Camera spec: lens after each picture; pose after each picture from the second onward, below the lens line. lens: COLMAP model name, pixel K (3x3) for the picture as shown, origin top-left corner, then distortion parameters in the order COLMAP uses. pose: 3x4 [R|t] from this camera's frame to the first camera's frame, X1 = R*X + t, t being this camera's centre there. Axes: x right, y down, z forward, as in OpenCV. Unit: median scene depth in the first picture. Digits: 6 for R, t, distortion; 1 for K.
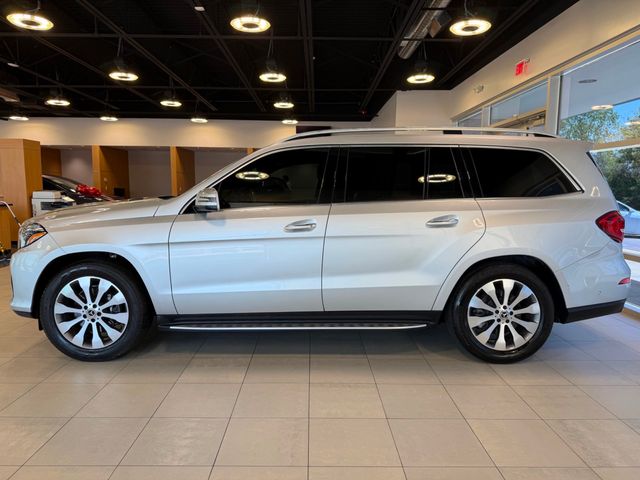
lens RADIAL K [[445.0, 0, 320.0], [0, 445.0, 240.0], [0, 0, 1]] dist [0.068794, -0.124635]
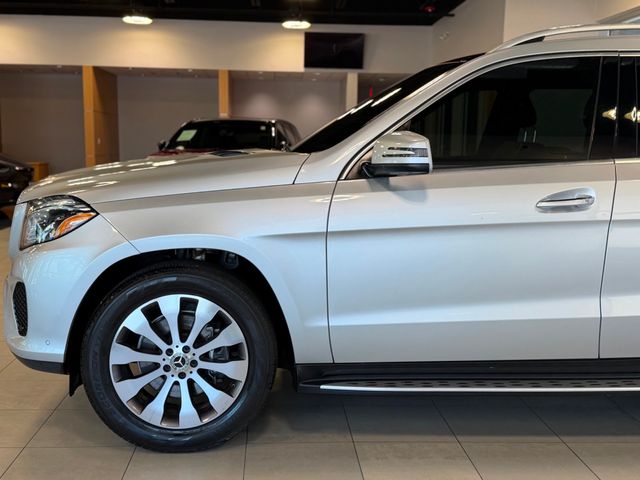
lens RADIAL K [[778.3, 0, 320.0], [0, 778.3, 240.0], [0, 0, 1]] dist [0.081537, -0.025184]
pose [[0.999253, -0.000780, 0.038632, -0.375266], [0.000561, 0.999984, 0.005678, 0.010163], [-0.038636, -0.005652, 0.999237, 0.051547]]
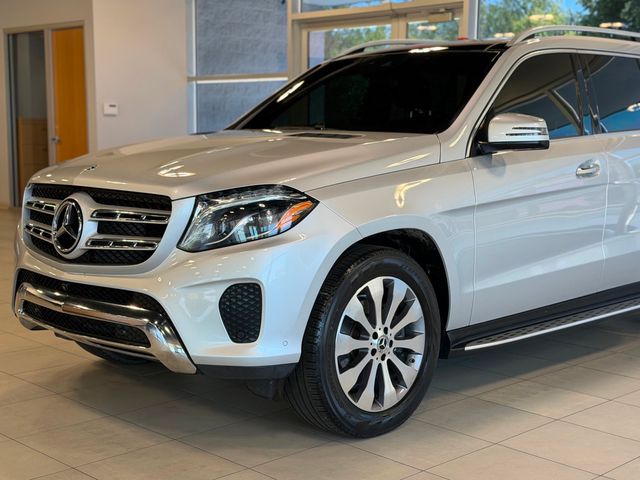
lens RADIAL K [[954.4, 0, 320.0], [0, 954.4, 240.0], [0, 0, 1]] dist [0.121606, 0.016567]
pose [[0.730341, -0.087340, 0.677476, -1.335675], [0.082667, 0.995804, 0.039260, -0.014715], [-0.678062, 0.027332, 0.734497, 0.195618]]
